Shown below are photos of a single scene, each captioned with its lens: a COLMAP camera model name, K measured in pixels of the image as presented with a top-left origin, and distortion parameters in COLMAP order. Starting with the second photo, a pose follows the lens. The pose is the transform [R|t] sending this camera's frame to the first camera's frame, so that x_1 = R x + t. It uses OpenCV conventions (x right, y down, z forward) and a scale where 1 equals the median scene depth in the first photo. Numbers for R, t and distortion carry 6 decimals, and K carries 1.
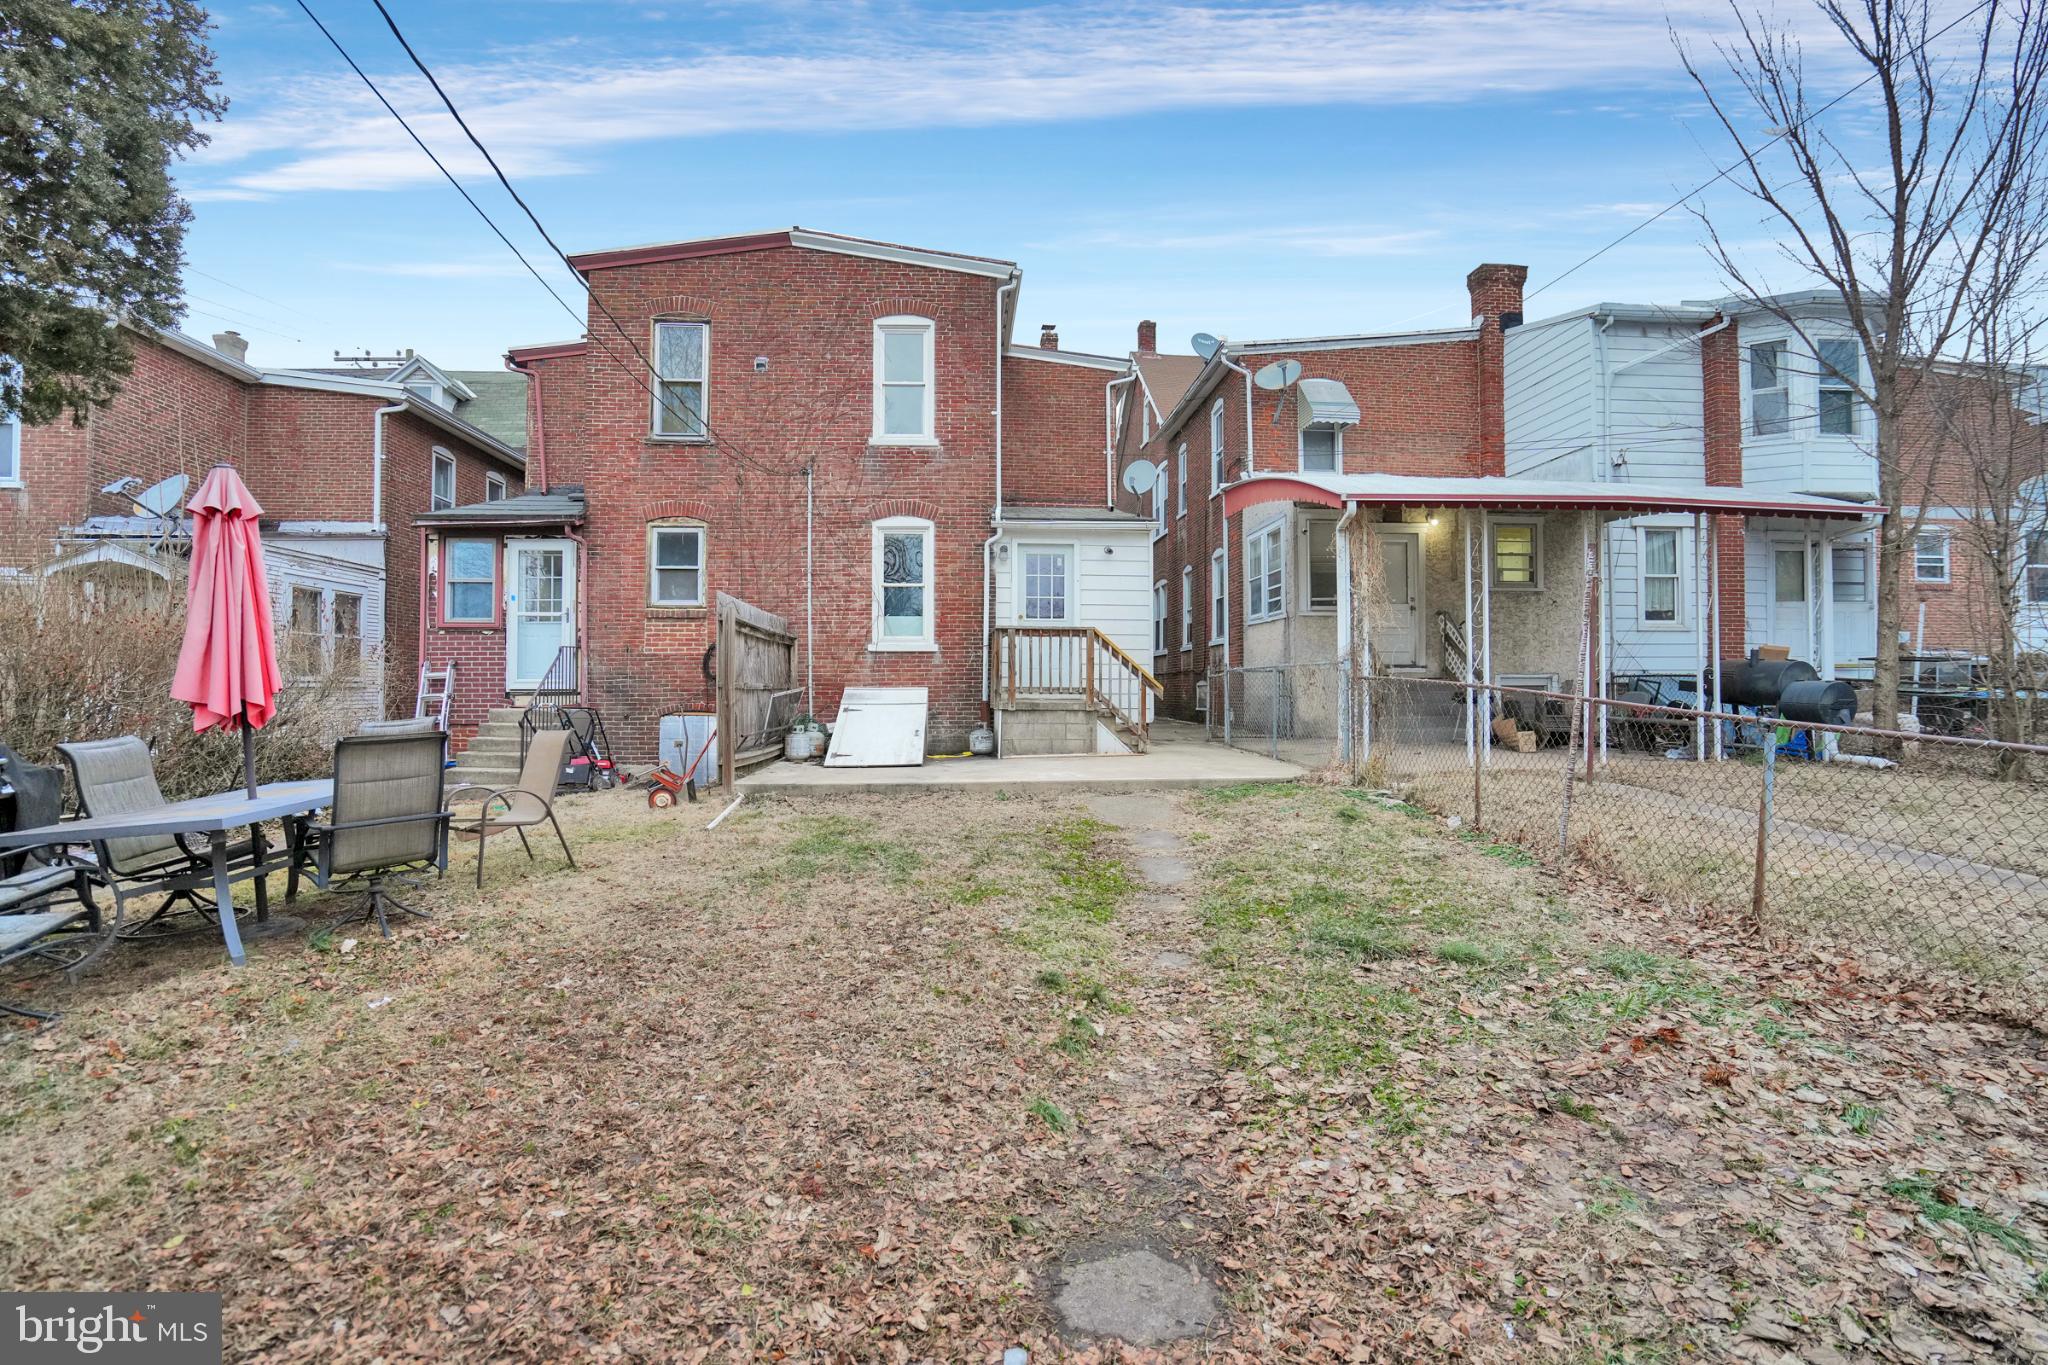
lens RADIAL K [[930.5, 0, 1038.3], [0, 930.5, 682.7], [0, 0, 1]] dist [-0.052724, 0.019326]
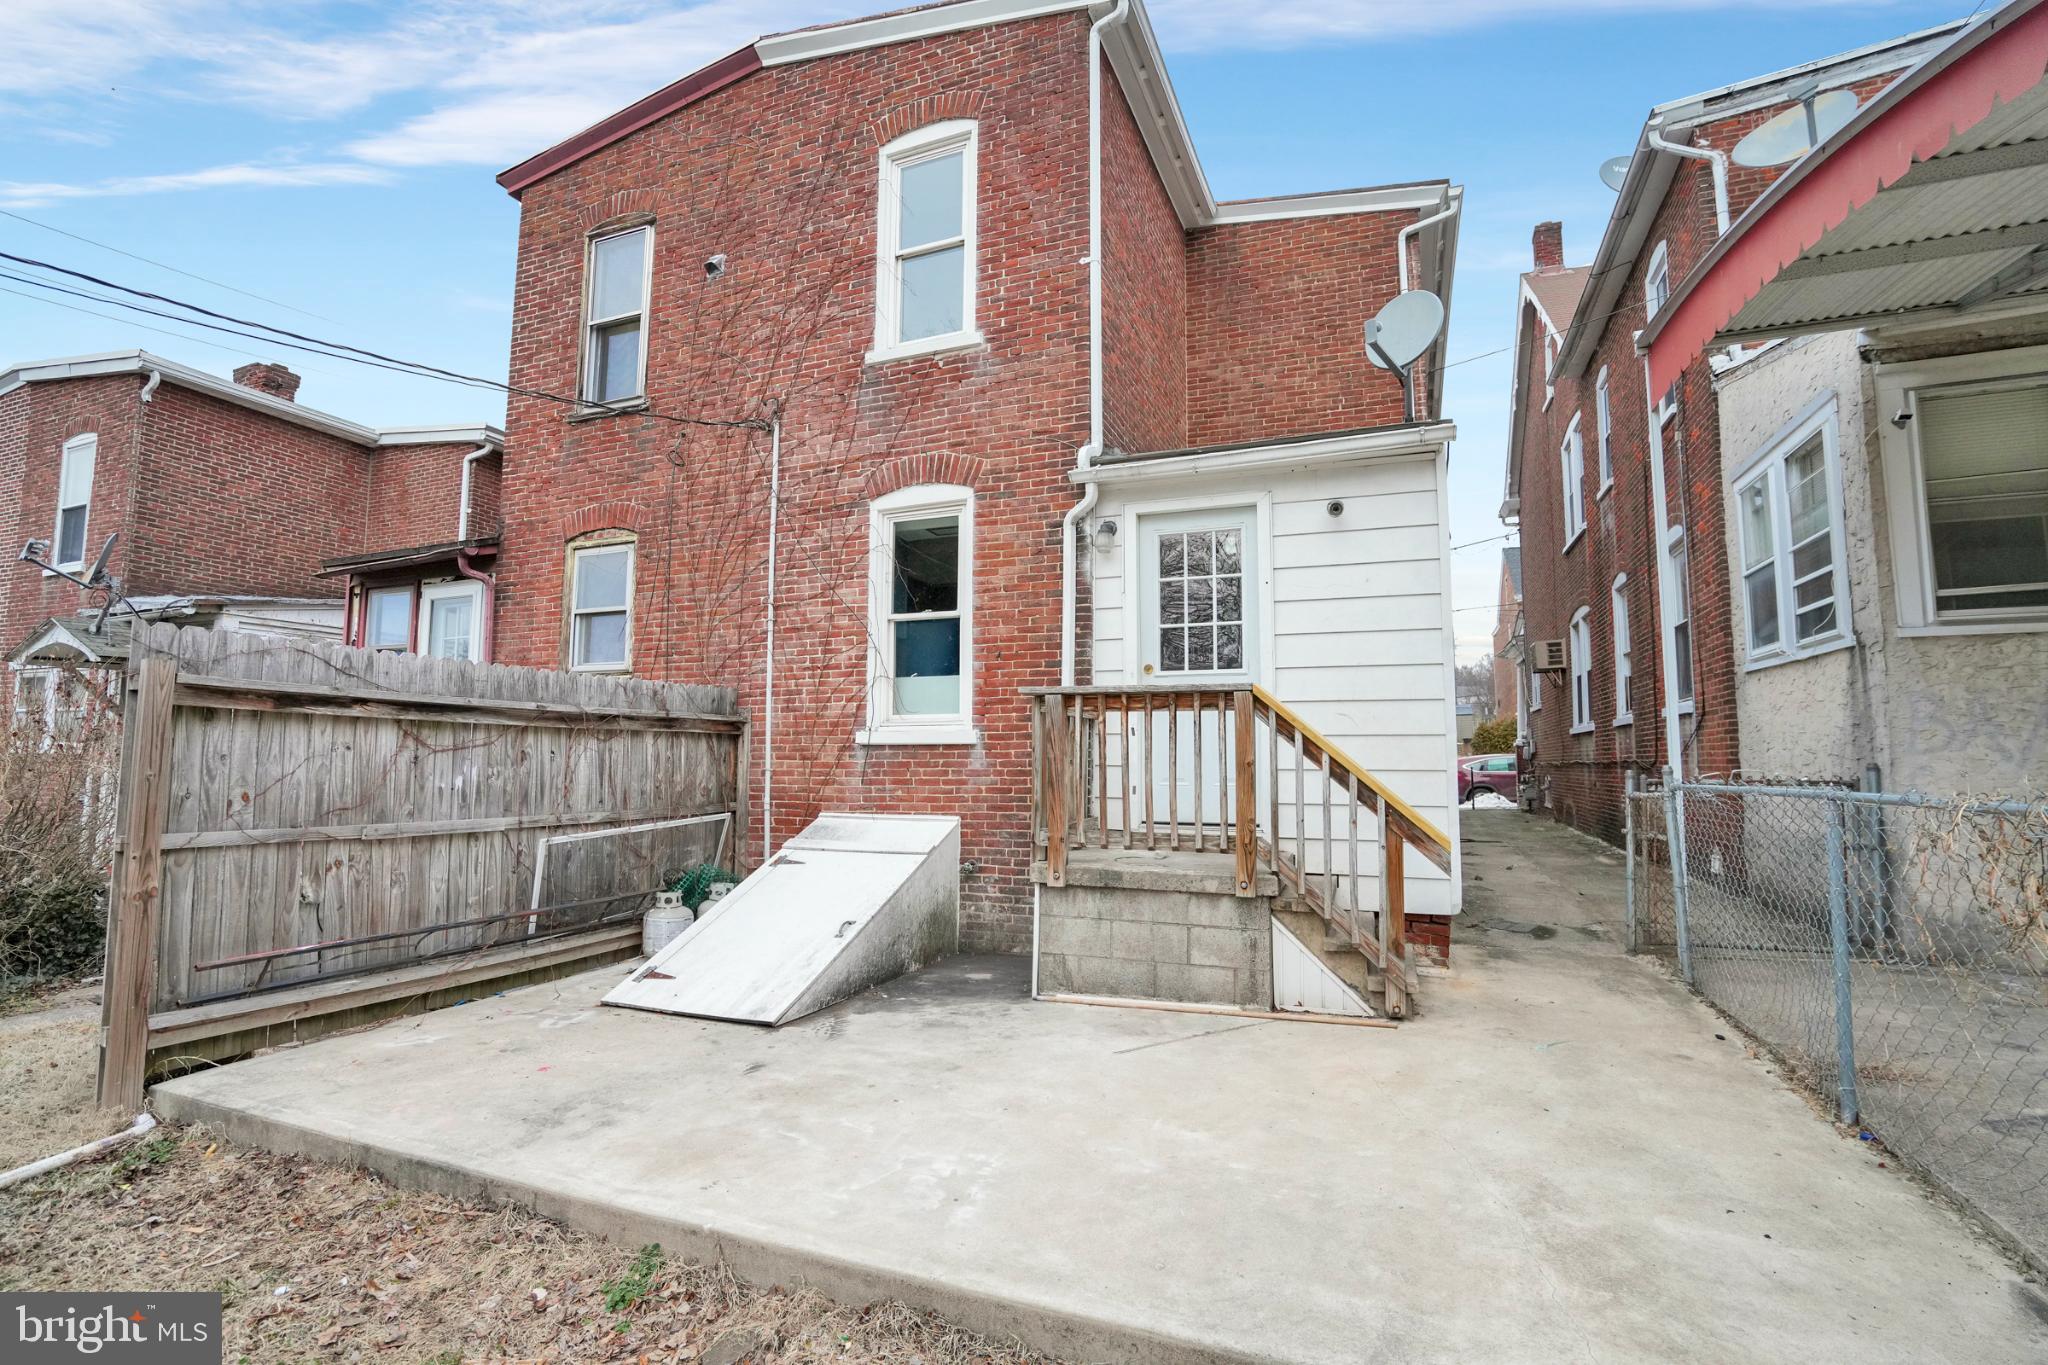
lens RADIAL K [[930.5, 0, 1038.3], [0, 930.5, 682.7], [0, 0, 1]] dist [-0.052724, 0.019326]
pose [[0.895884, -0.034021, -0.442983, 0.141960], [-0.000687, 0.996957, -0.077955, -0.027514], [0.444287, 0.070143, 0.893134, 0.569863]]
